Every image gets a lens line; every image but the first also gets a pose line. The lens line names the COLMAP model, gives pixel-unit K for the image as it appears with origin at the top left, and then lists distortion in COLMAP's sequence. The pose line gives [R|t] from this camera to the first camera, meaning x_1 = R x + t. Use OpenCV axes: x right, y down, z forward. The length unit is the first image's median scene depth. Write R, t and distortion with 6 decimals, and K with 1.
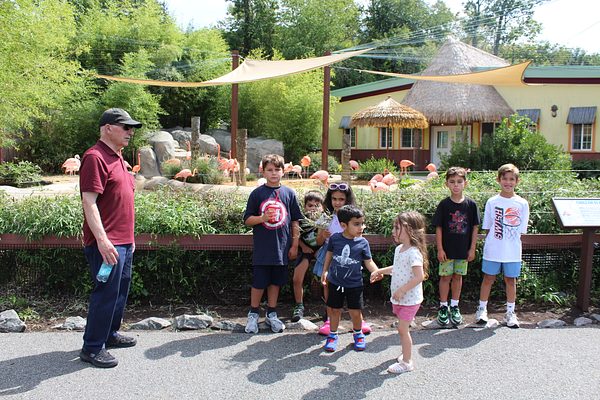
lens RADIAL K [[499.8, 0, 301.3], [0, 499.8, 200.9], [0, 0, 1]] dist [-0.167076, 0.147931]
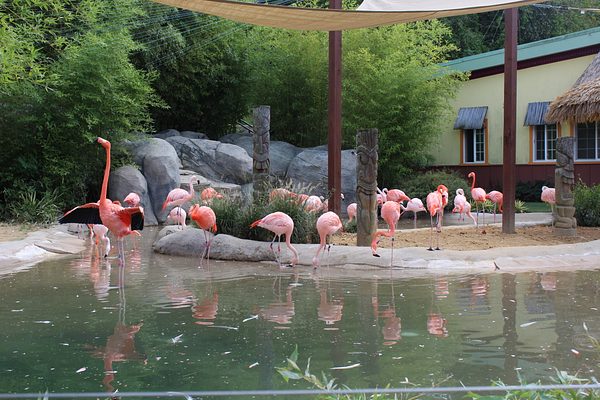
lens RADIAL K [[761.0, 0, 300.0], [0, 761.0, 200.0], [0, 0, 1]] dist [-0.030645, -0.023693]
pose [[0.999774, -0.019069, -0.009379, -0.144497], [0.018495, 0.998155, -0.057836, -0.026311], [0.010464, 0.057650, 0.998282, 0.204126]]
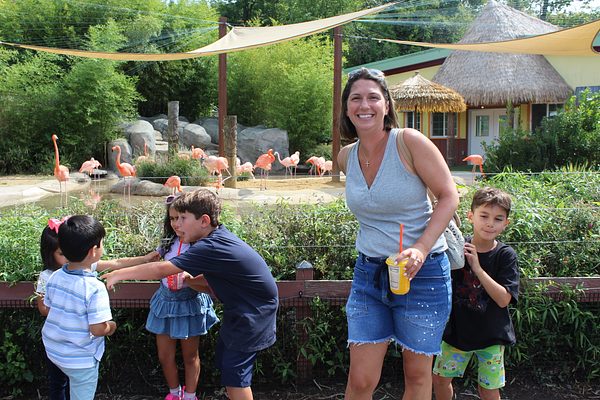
lens RADIAL K [[573.0, 0, 300.0], [0, 573.0, 200.0], [0, 0, 1]] dist [-0.150505, 0.163071]
pose [[0.999572, -0.010663, -0.027252, 0.011656], [0.010706, 0.999942, 0.001438, -0.008483], [0.027235, -0.001729, 0.999628, 0.075936]]
